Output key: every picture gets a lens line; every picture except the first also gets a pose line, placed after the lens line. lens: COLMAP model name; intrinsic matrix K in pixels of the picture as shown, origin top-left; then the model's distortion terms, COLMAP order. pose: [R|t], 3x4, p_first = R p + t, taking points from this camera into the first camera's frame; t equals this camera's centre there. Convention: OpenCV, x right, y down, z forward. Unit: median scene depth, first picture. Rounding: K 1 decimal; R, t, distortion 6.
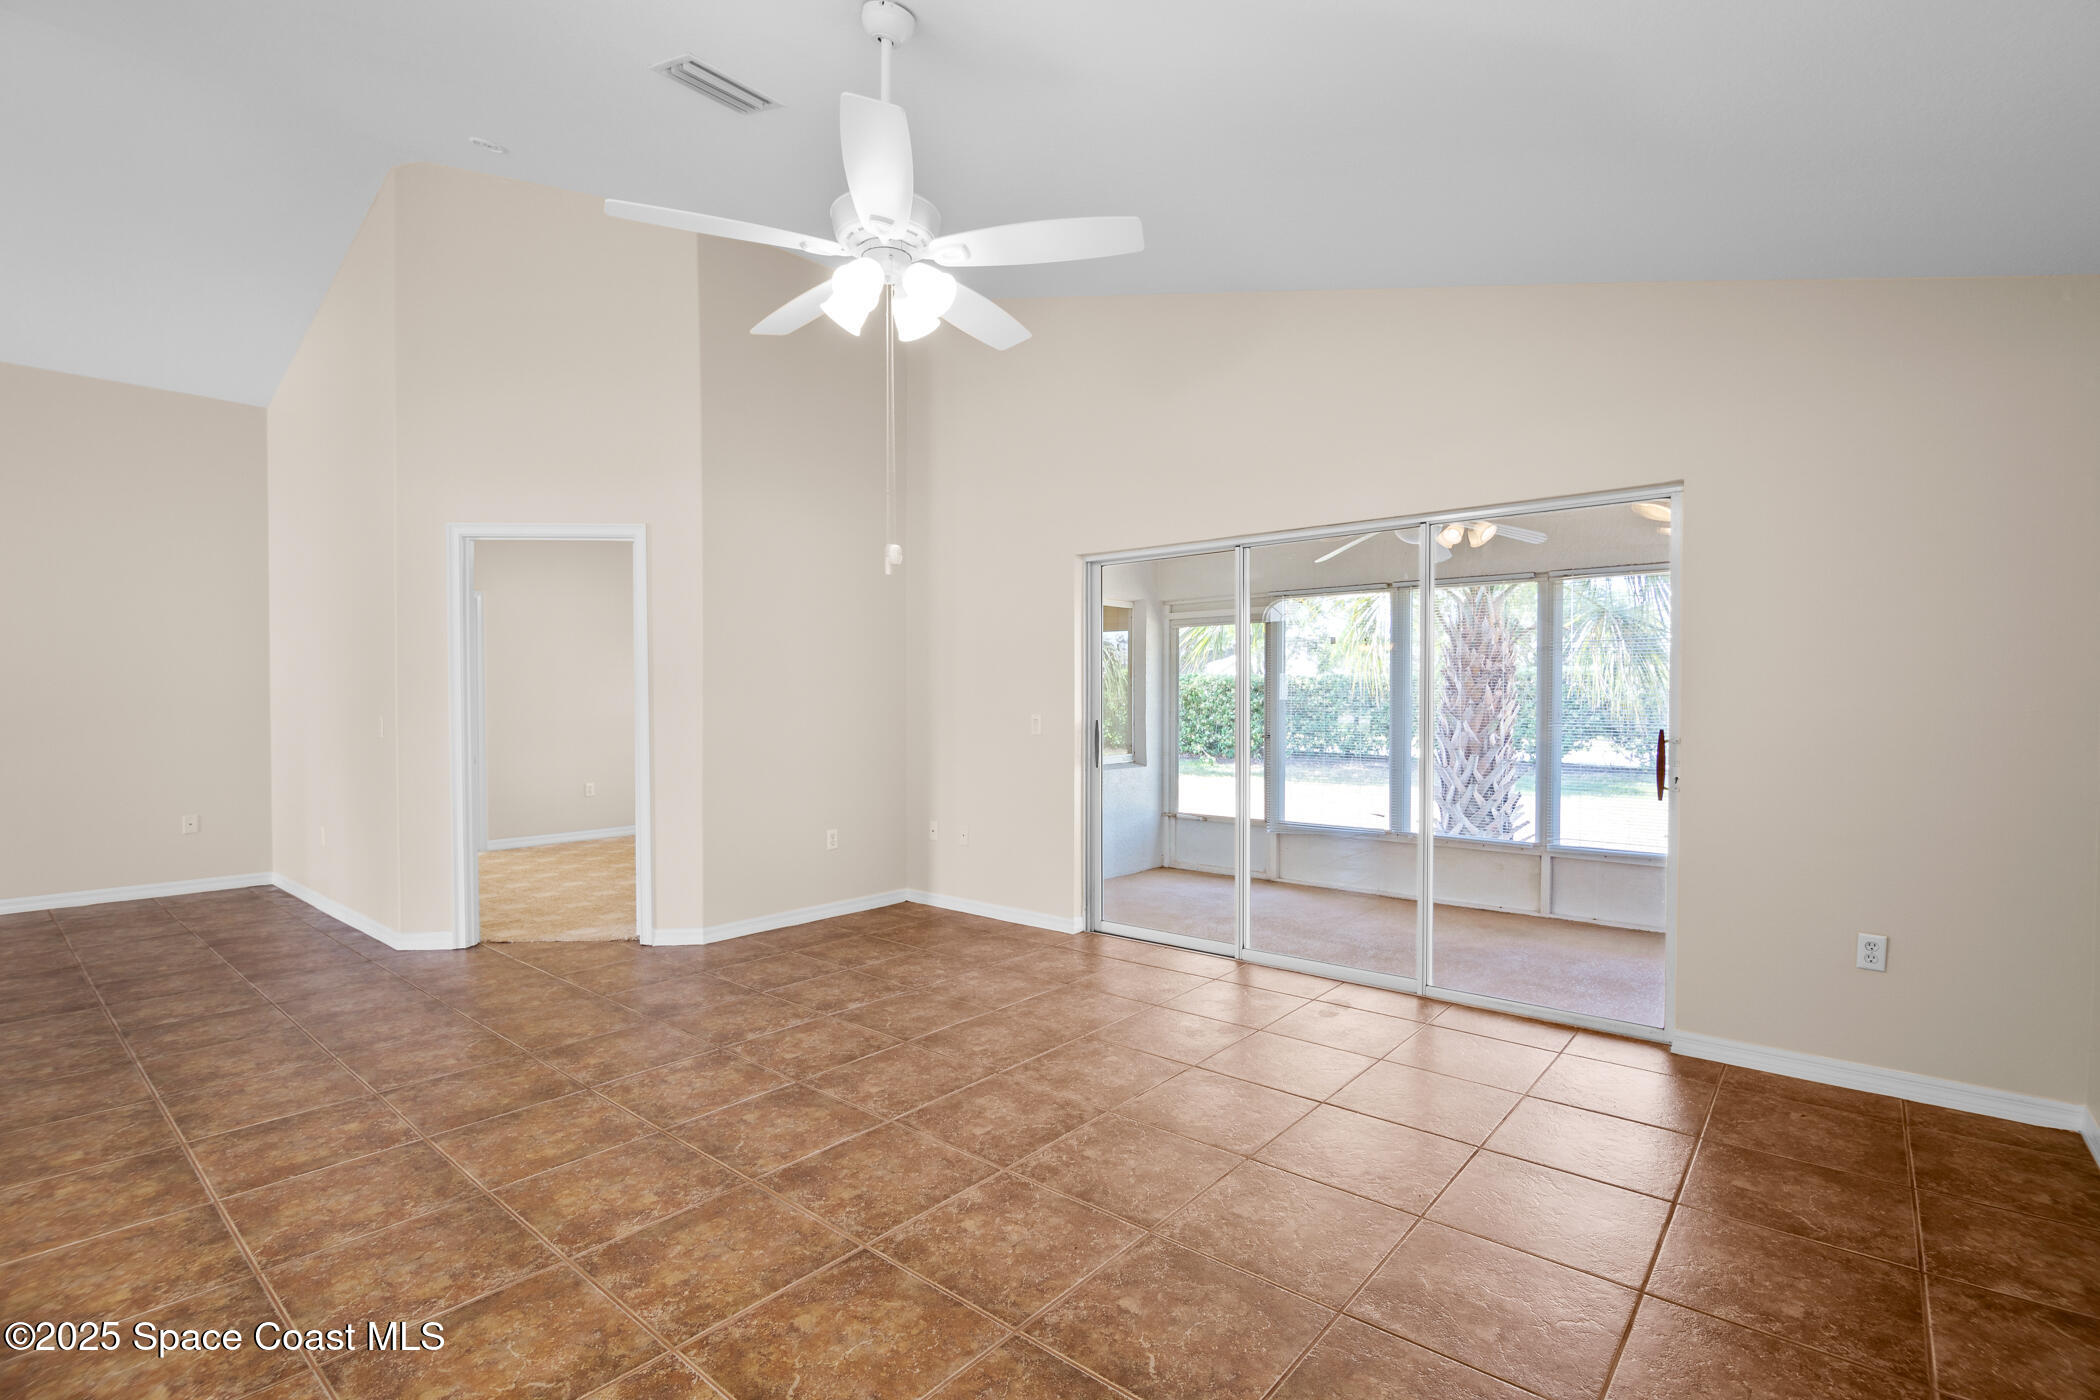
lens RADIAL K [[962.7, 0, 1063.2], [0, 962.7, 707.2], [0, 0, 1]] dist [-0.011750, -0.000131]
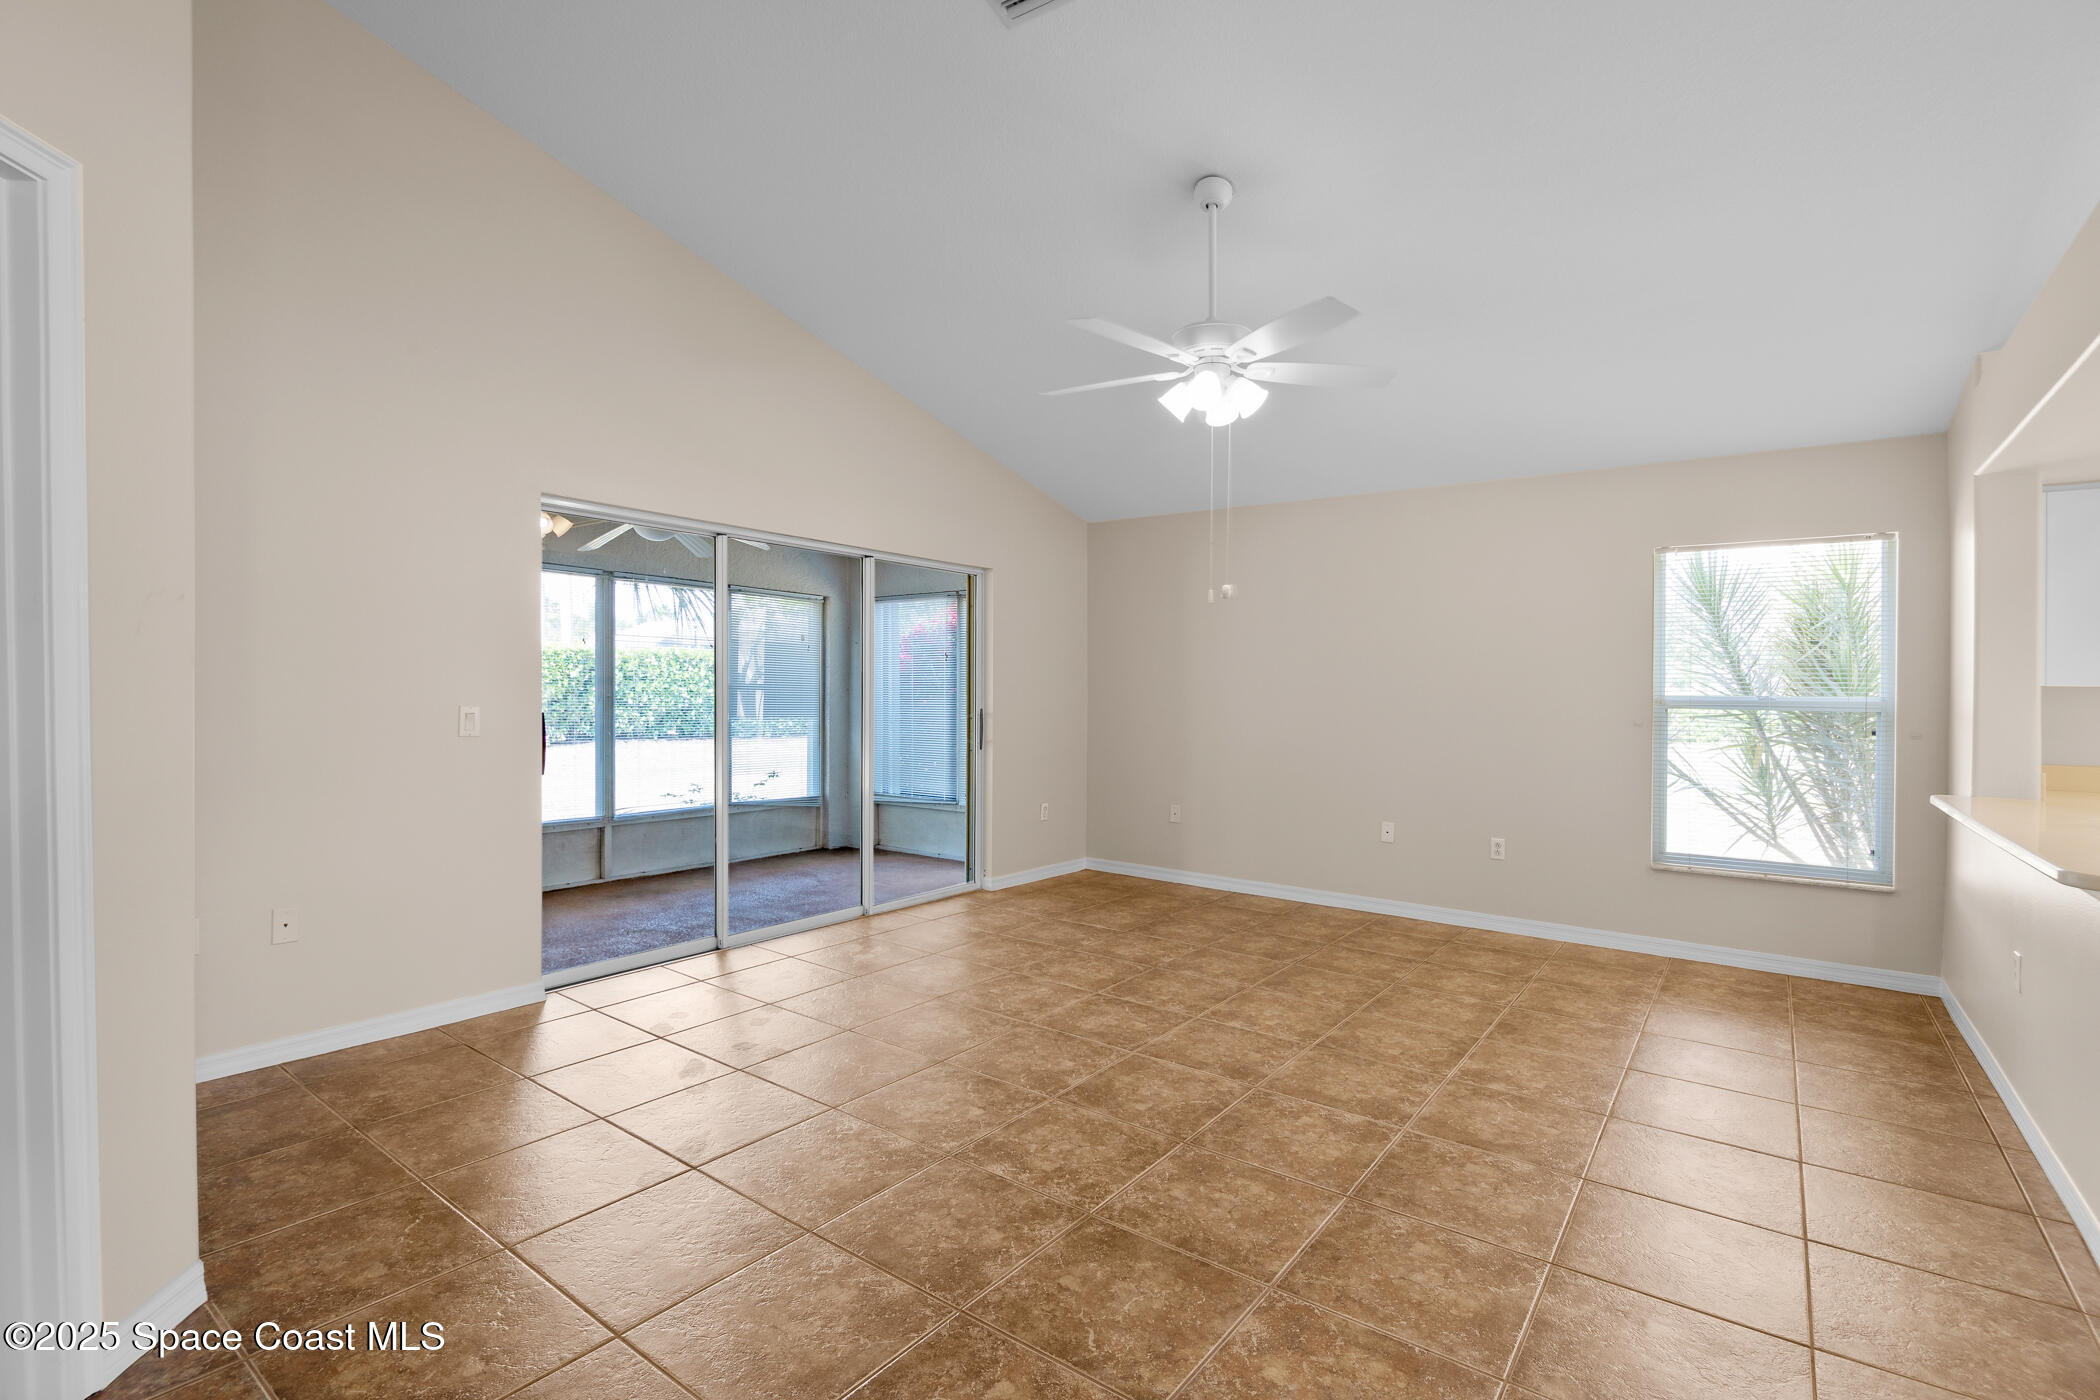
lens RADIAL K [[952.8, 0, 1050.0], [0, 952.8, 700.0], [0, 0, 1]] dist [-0.000570, -0.000219]
pose [[-0.046394, -0.009279, 0.998880, -1.427423], [-0.007322, 0.999933, 0.008948, -0.013007], [-0.998896, -0.006898, -0.046459, 1.234356]]
